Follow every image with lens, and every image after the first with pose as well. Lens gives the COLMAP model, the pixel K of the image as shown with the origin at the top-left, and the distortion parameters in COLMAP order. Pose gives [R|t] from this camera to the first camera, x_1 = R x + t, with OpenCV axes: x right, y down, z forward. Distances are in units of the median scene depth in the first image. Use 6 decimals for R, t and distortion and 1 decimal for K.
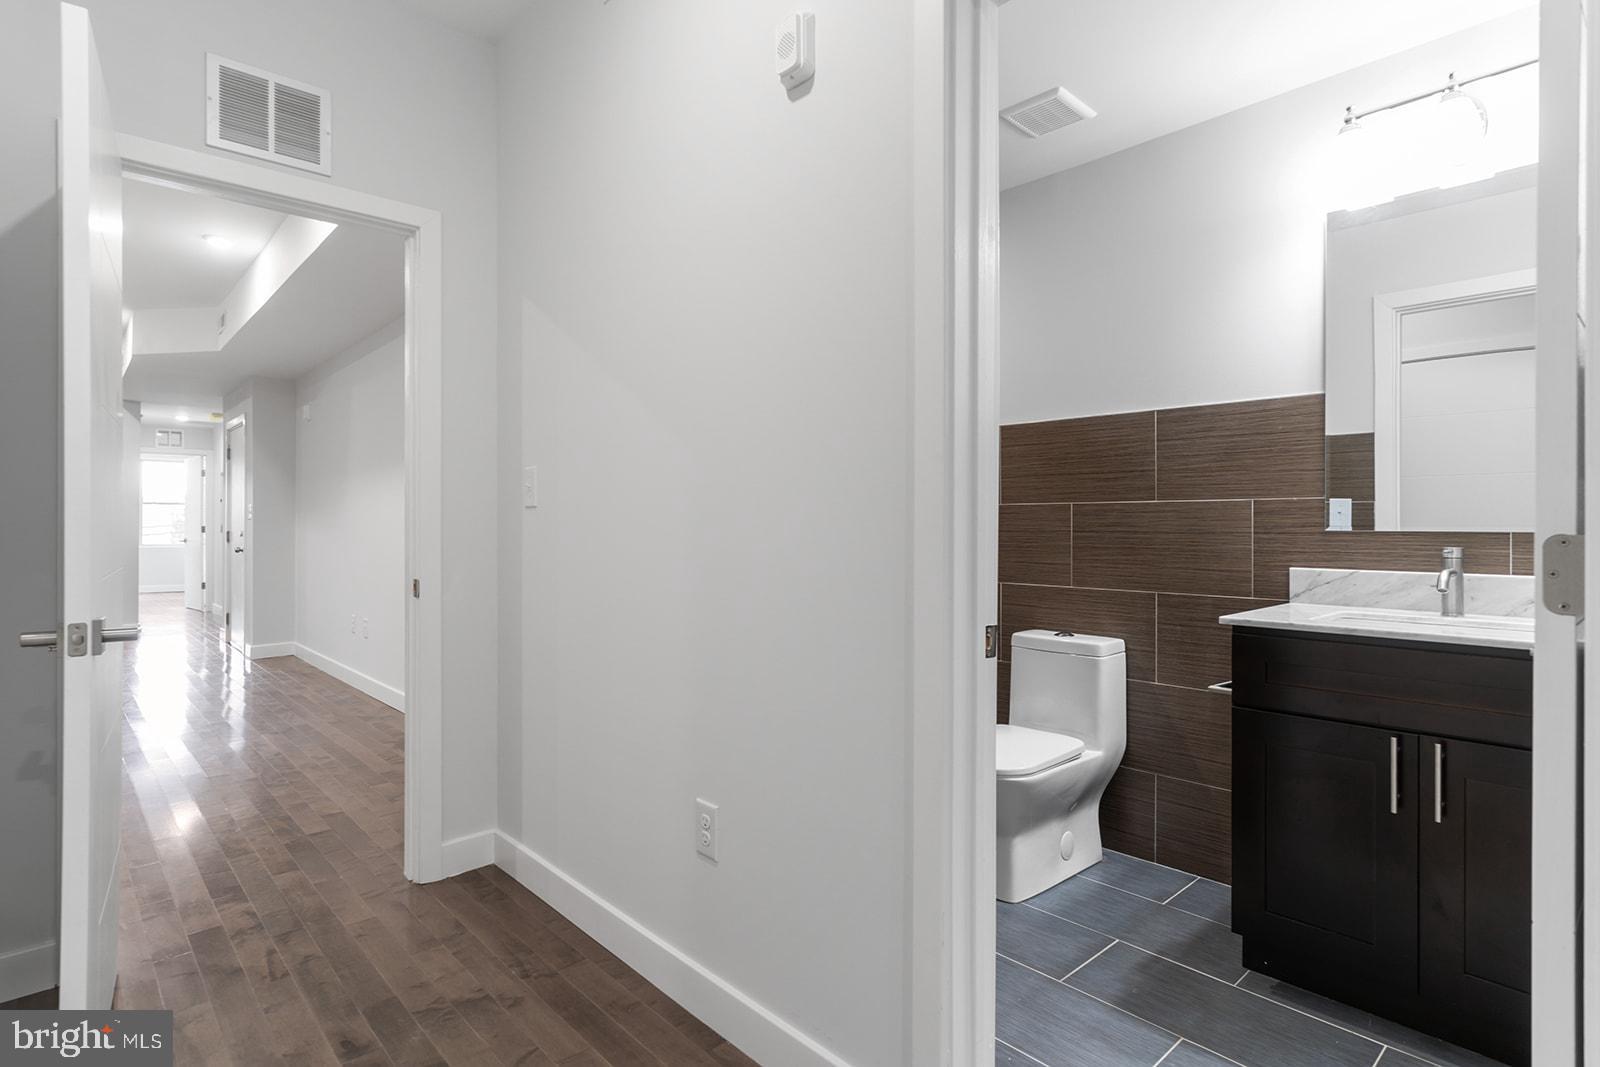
lens RADIAL K [[824.0, 0, 794.3], [0, 824.0, 530.0], [0, 0, 1]] dist [-0.005152, 0.003454]
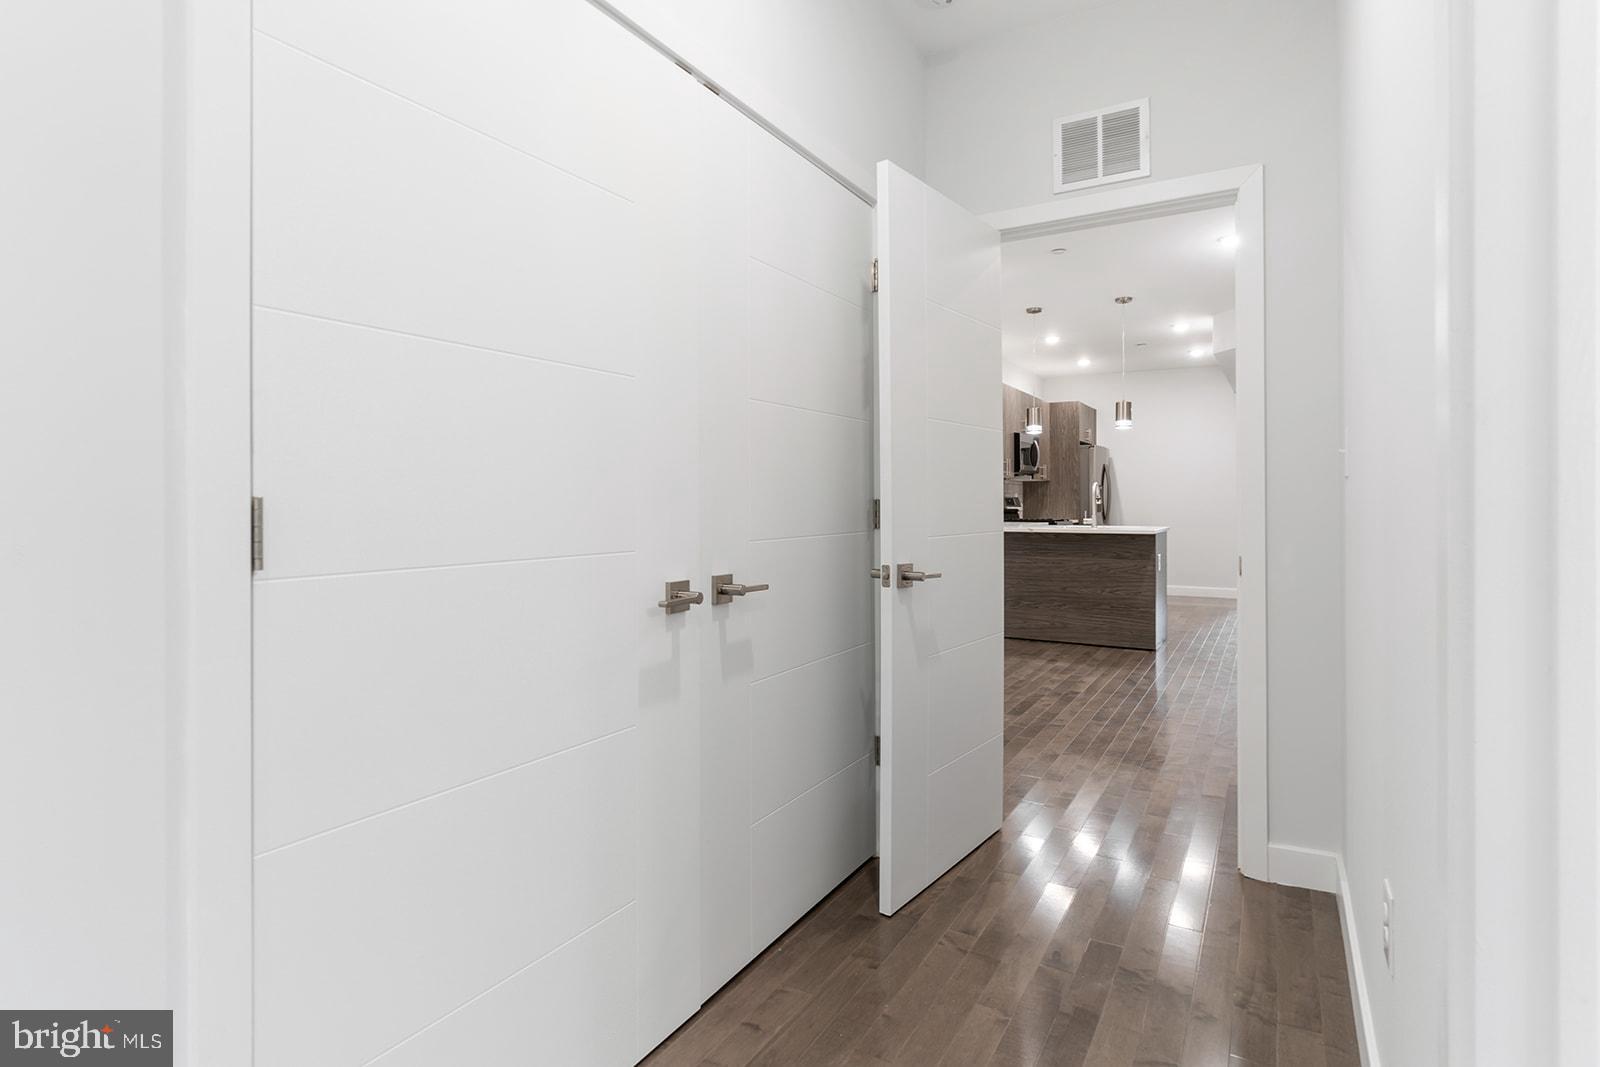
lens RADIAL K [[824.0, 0, 786.4], [0, 824.0, 506.7], [0, 0, 1]] dist [-0.005152, 0.003454]
pose [[0.290157, 0.000528, -0.956979, 0.343629], [-0.000011, 1.000000, 0.000548, 0.002361], [0.956979, -0.000148, 0.290157, 0.244307]]
